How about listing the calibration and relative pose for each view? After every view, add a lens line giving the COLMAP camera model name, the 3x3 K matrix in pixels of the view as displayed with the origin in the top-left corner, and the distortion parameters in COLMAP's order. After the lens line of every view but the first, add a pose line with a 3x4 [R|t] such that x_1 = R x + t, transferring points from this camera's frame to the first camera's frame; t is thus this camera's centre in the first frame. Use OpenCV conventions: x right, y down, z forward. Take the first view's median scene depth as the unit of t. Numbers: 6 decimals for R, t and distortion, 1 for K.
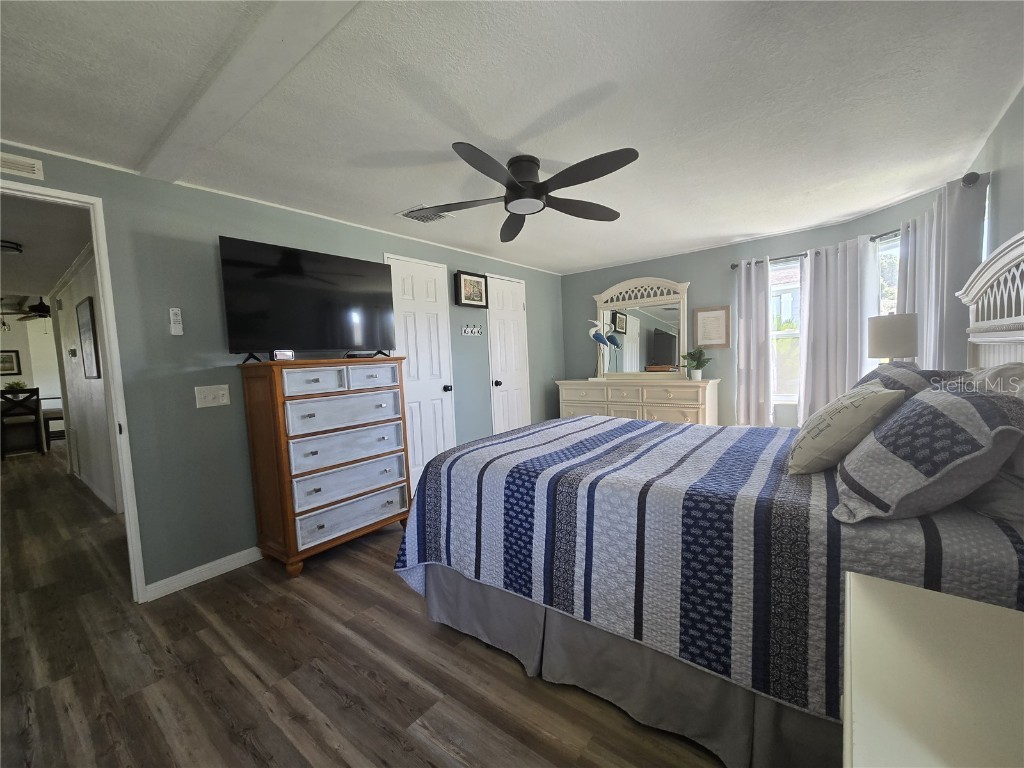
lens RADIAL K [[419.9, 0, 510.2], [0, 419.9, 388.3], [0, 0, 1]] dist [-0.001215, 0.000134]
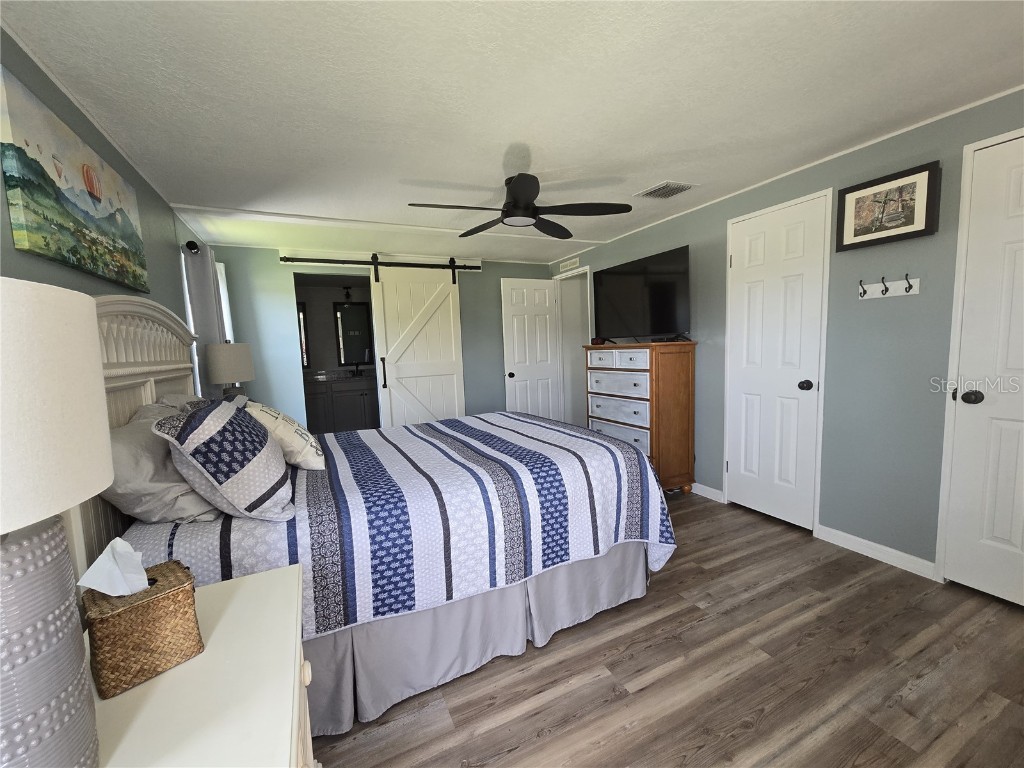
lens RADIAL K [[419.9, 0, 510.2], [0, 419.9, 388.3], [0, 0, 1]] dist [-0.001215, 0.000134]
pose [[-0.419970, 0.163399, -0.892707, 0.636156], [0.002832, 0.983889, 0.178757, -0.114279], [0.907533, 0.072545, -0.413667, 0.843131]]
